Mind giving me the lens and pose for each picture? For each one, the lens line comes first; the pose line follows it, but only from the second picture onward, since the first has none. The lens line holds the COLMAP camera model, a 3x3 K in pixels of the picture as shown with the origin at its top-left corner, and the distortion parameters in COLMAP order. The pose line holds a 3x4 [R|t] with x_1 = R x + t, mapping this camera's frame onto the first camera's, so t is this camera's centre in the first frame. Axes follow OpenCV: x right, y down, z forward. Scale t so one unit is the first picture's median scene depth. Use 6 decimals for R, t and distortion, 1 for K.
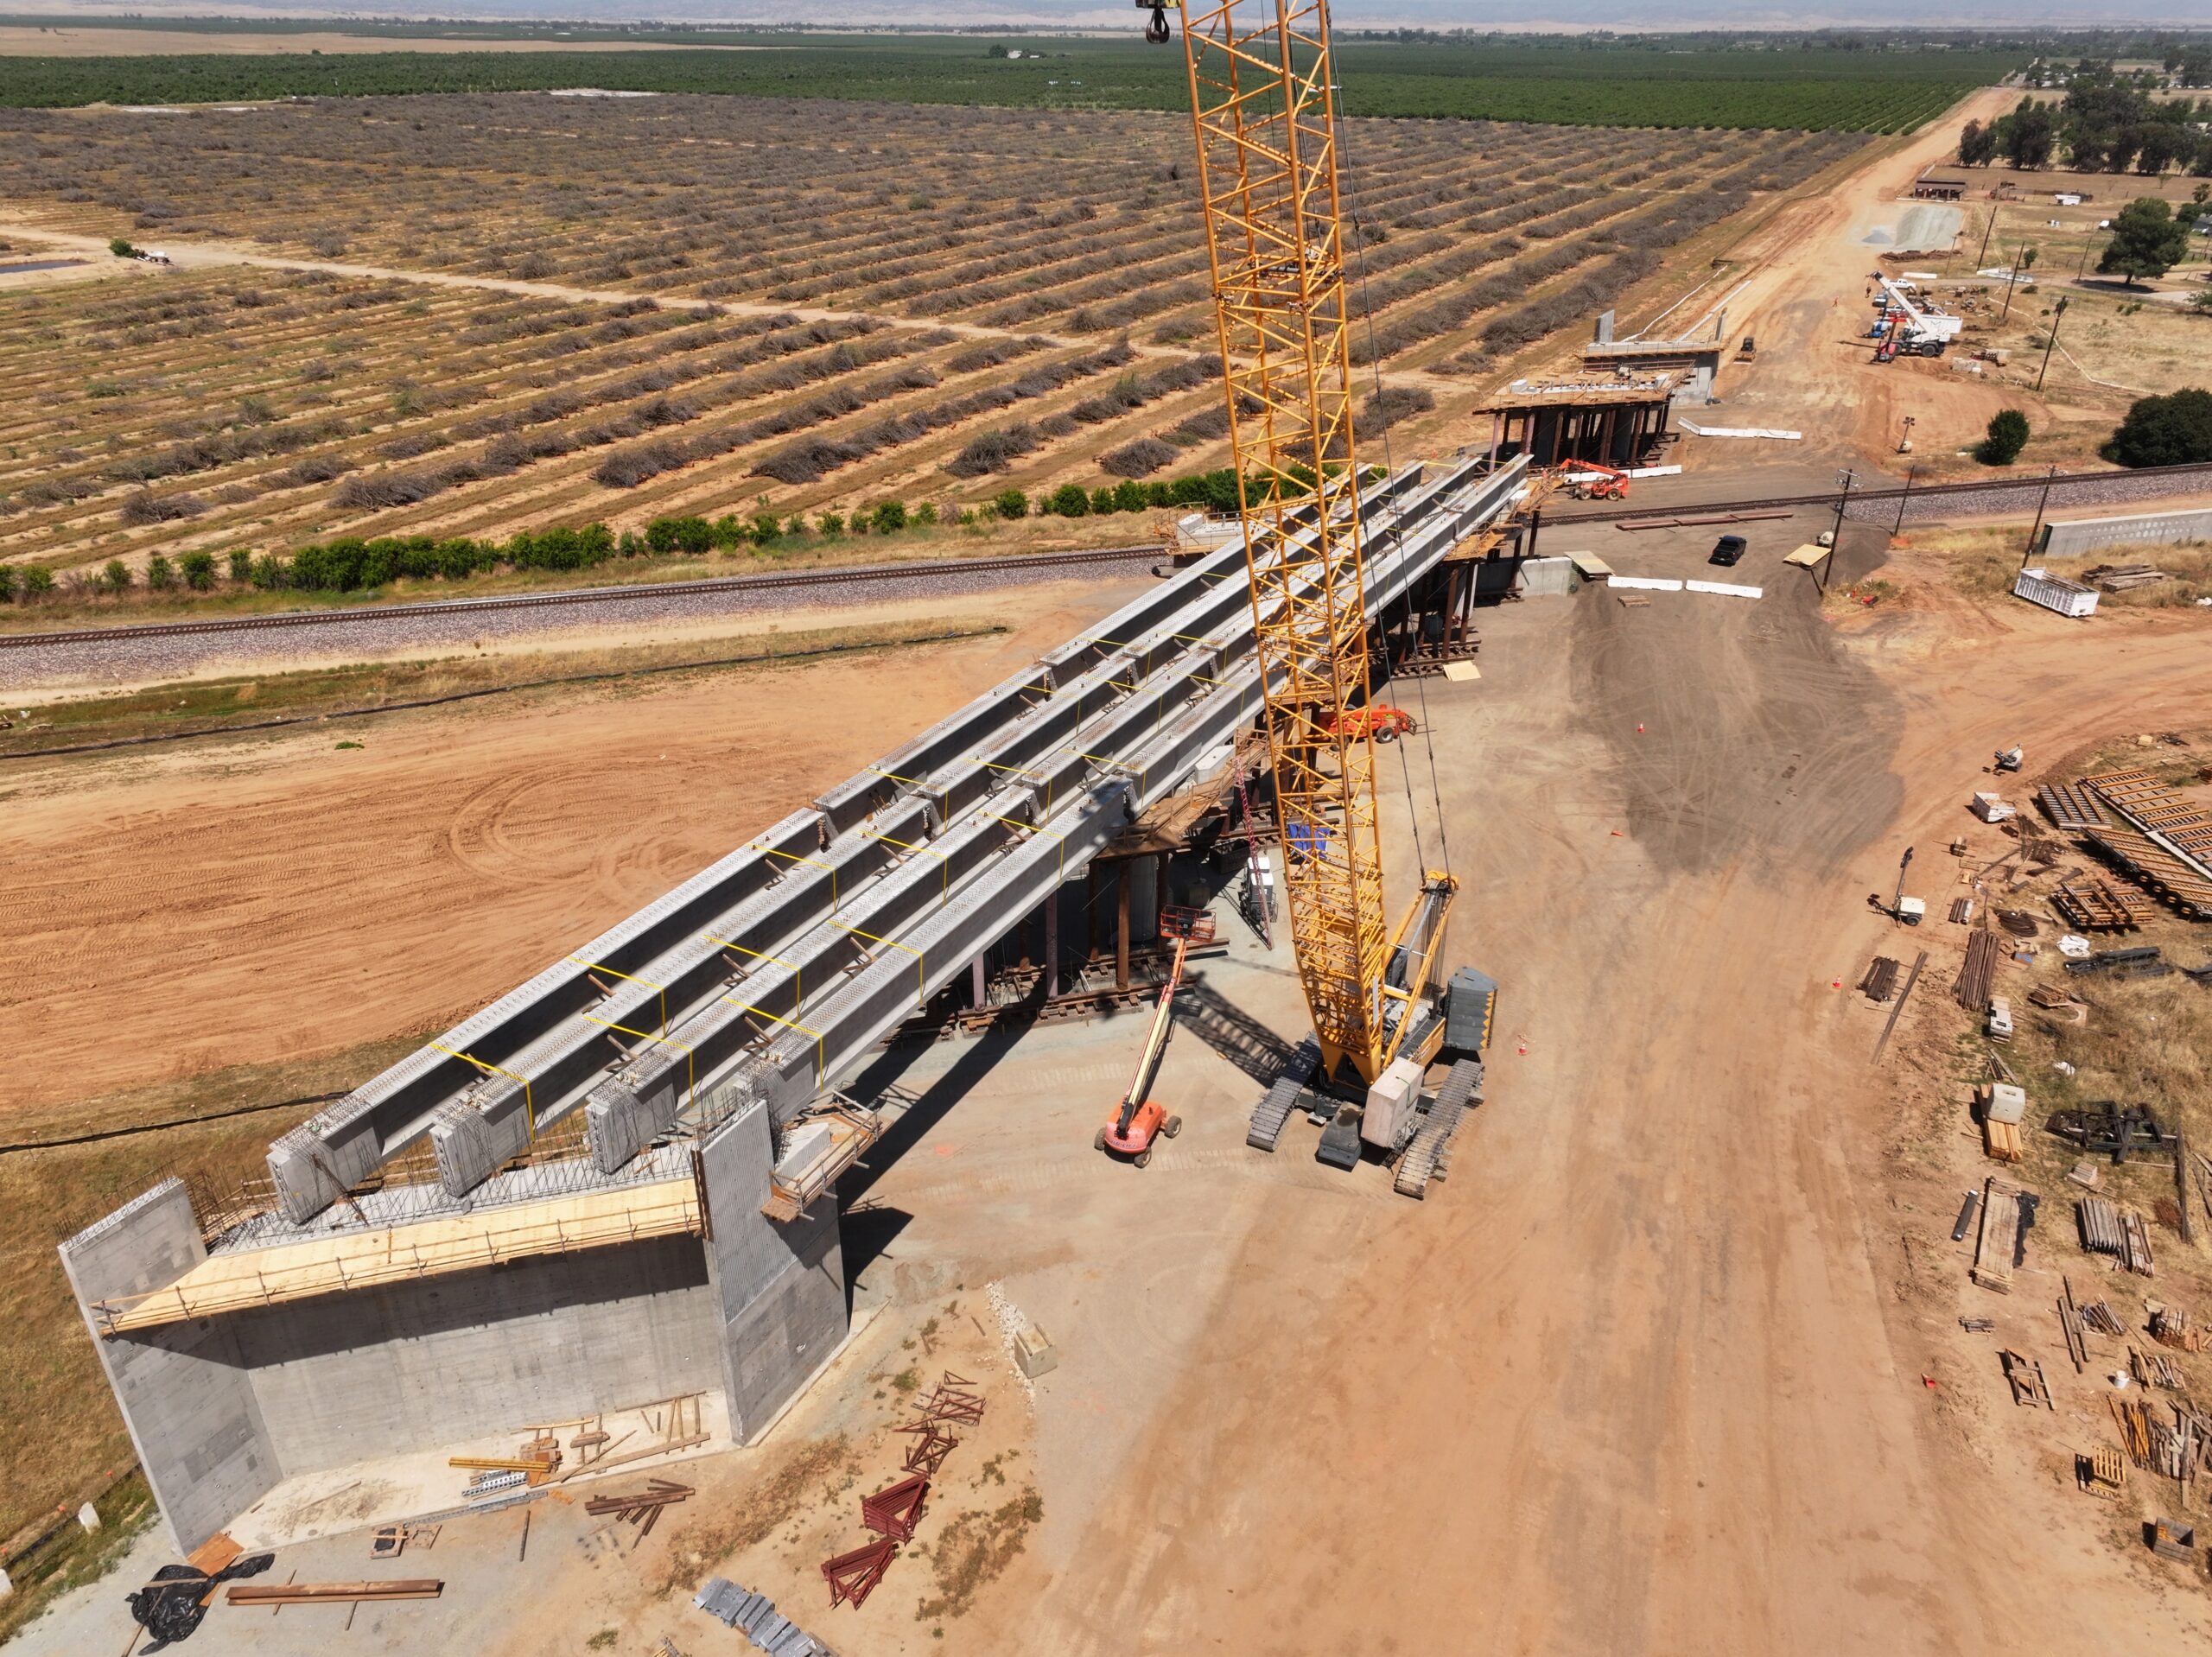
lens RADIAL K [[1555.1, 0, 1104.2], [0, 1555.1, 822.3], [0, 0, 1]] dist [-0.015368, 0.036020]
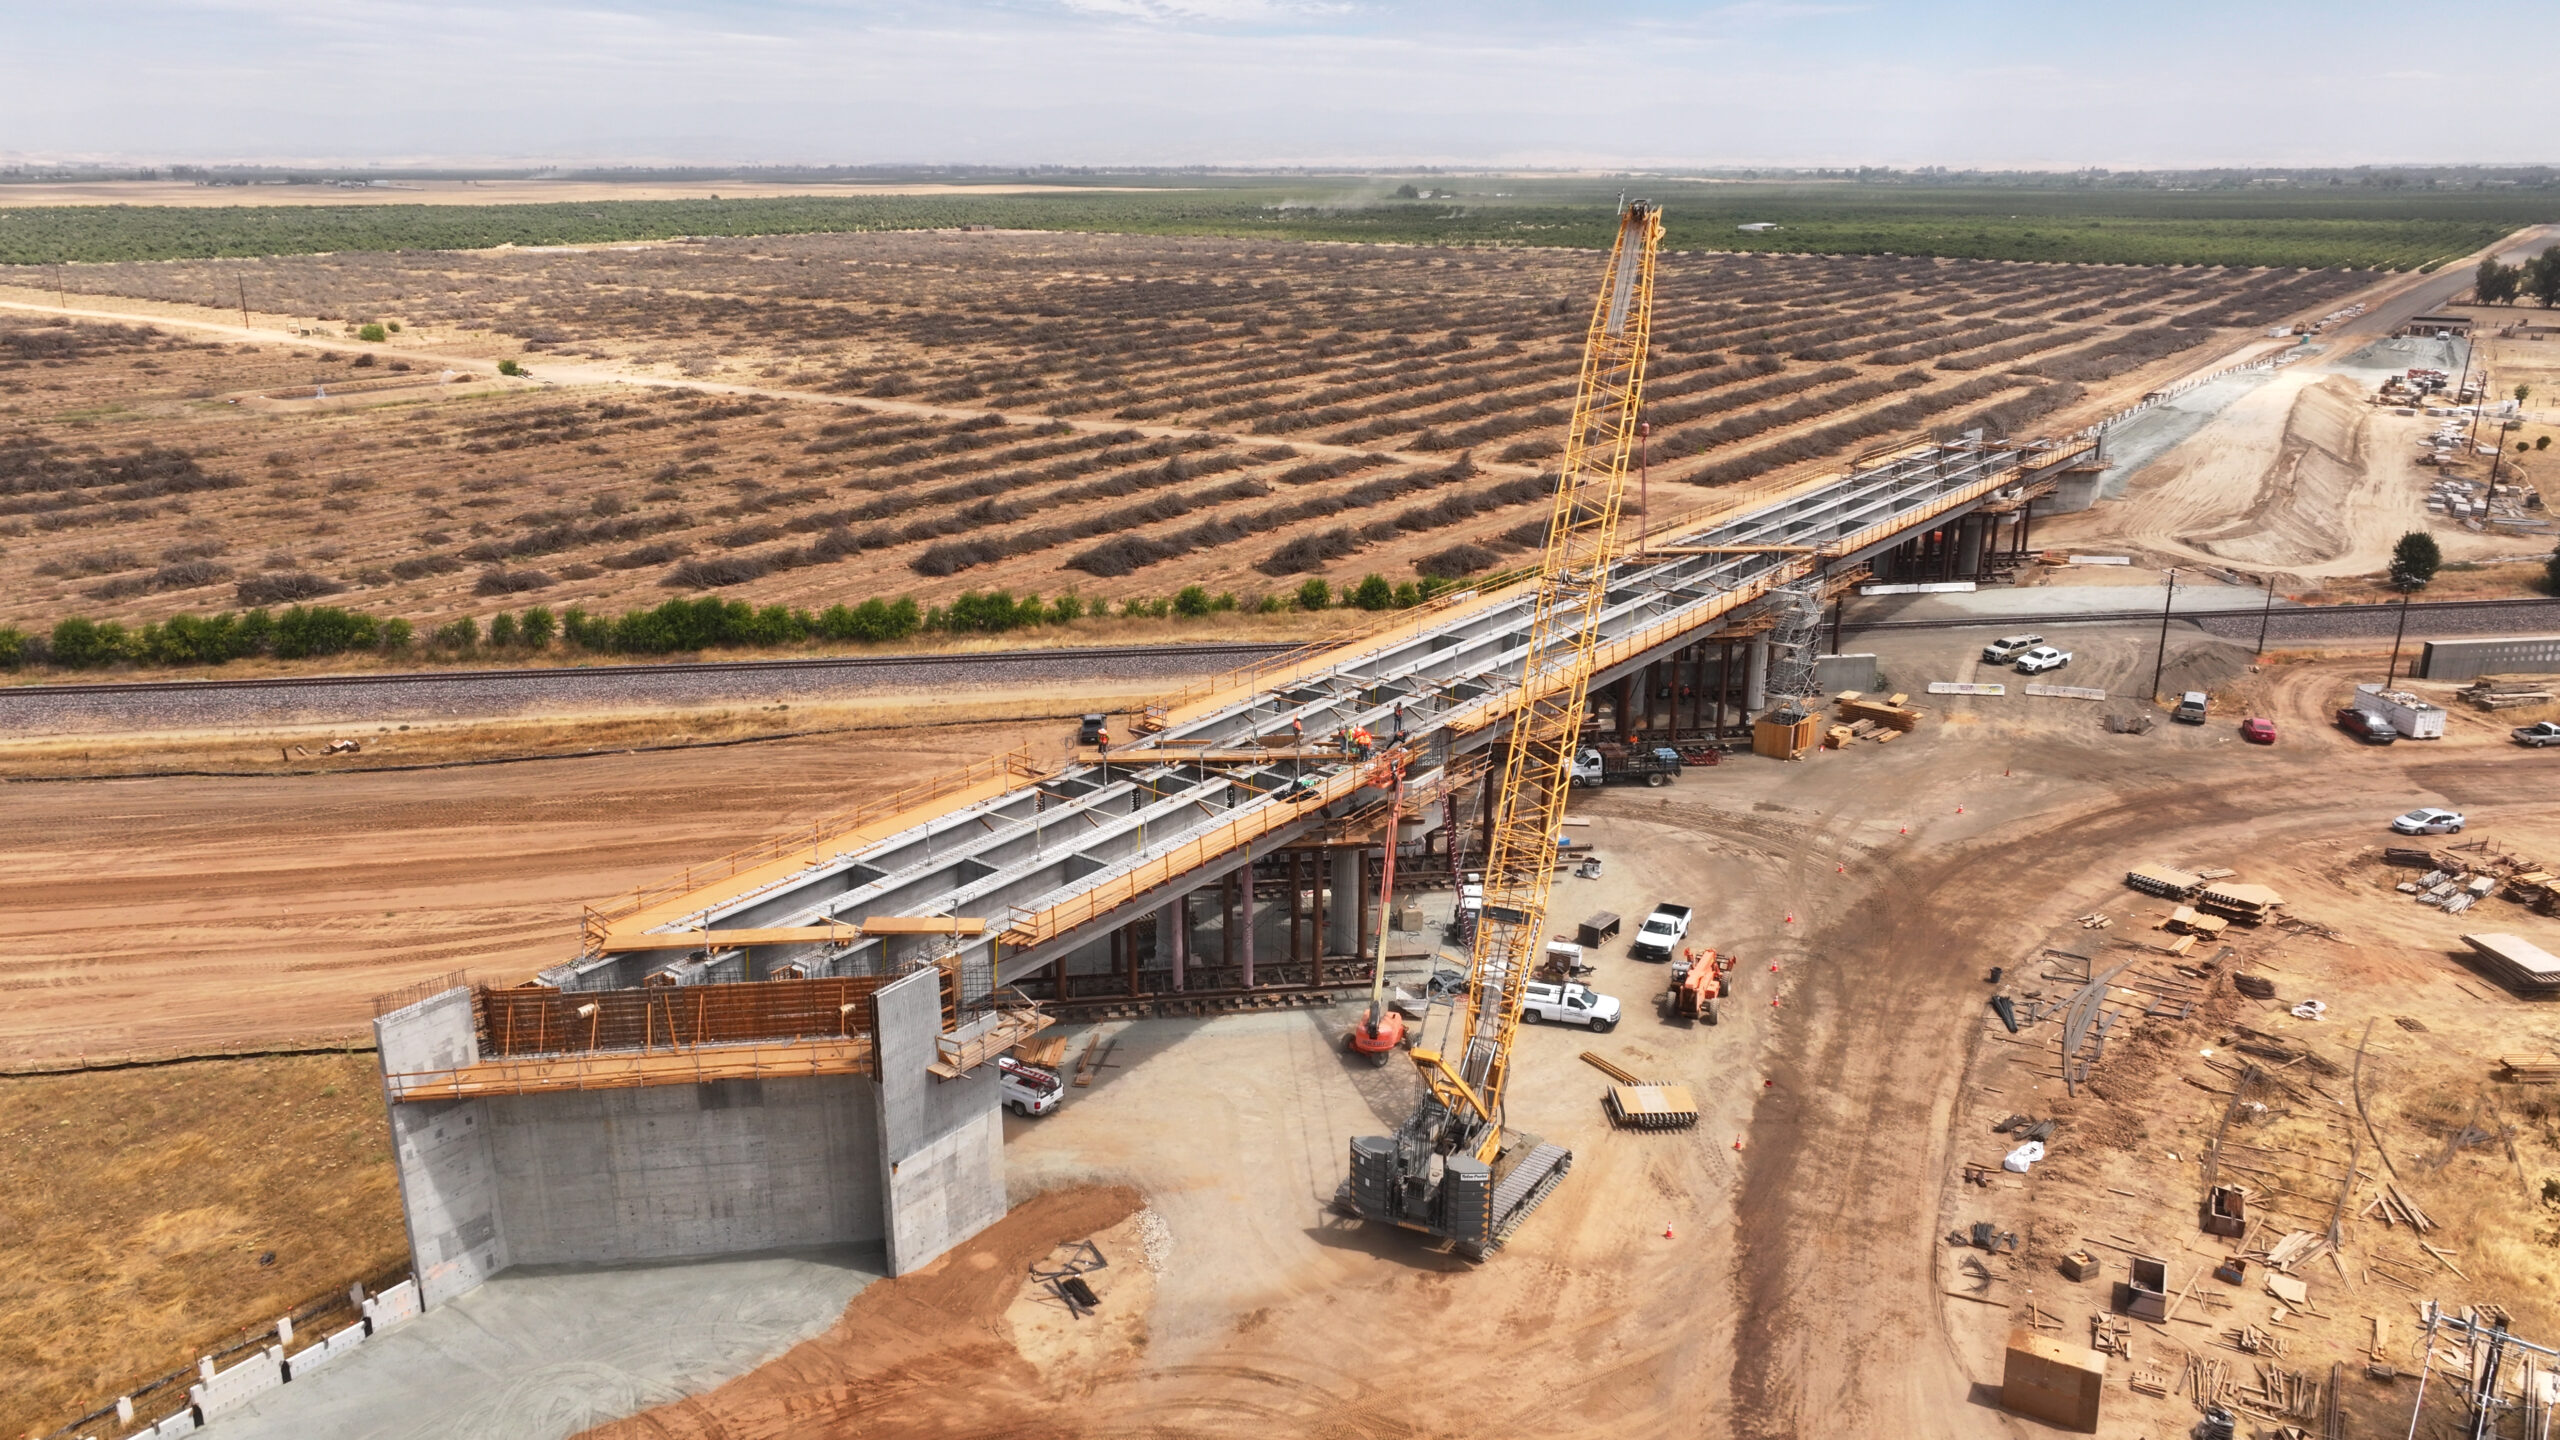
lens RADIAL K [[1800.5, 0, 1278.1], [0, 1800.5, 709.2], [0, 0, 1]] dist [-0.005780, 0.021409]
pose [[0.991012, 0.033407, -0.129533, 0.072882], [-0.056299, 0.982541, -0.177324, 0.074710], [0.121348, 0.183022, 0.975591, -0.117465]]
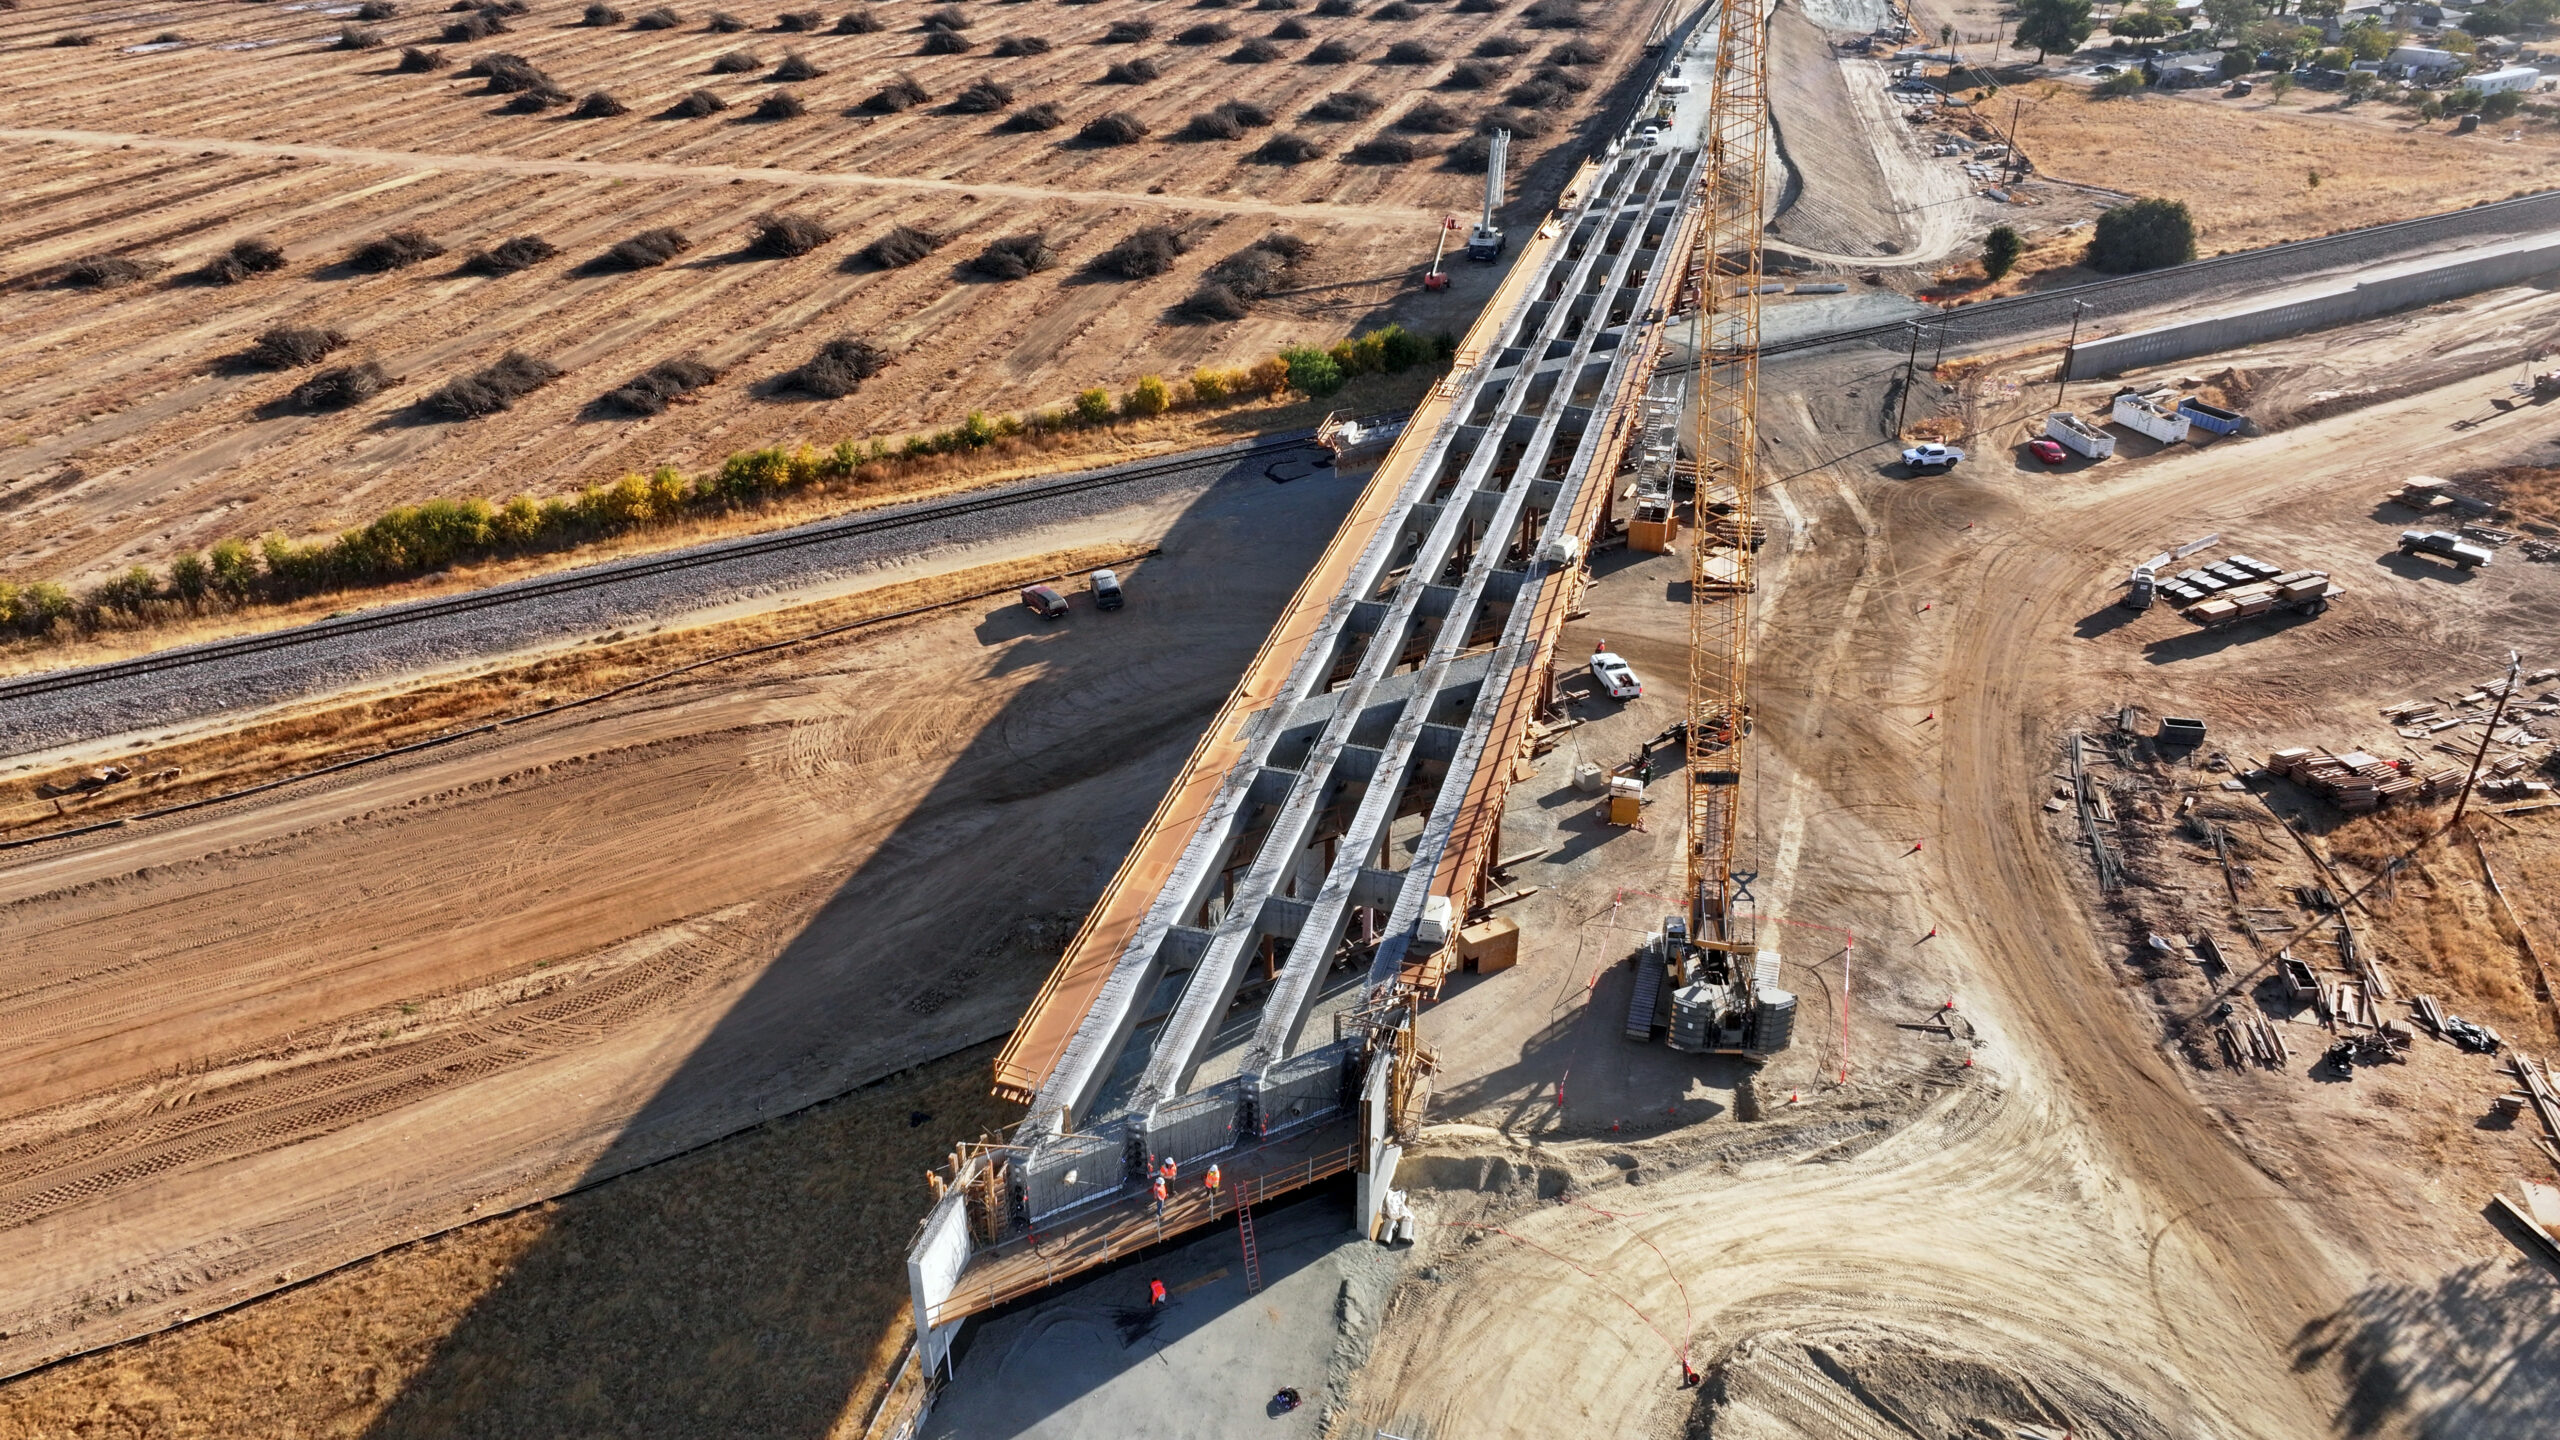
lens RADIAL K [[1800.5, 0, 1278.1], [0, 1800.5, 709.2], [0, 0, 1]] dist [-0.005780, 0.021409]
pose [[0.975605, -0.114985, 0.187010, -0.187591], [0.110010, 0.993249, 0.036801, -0.050302], [-0.189979, -0.015330, 0.981668, -0.119028]]
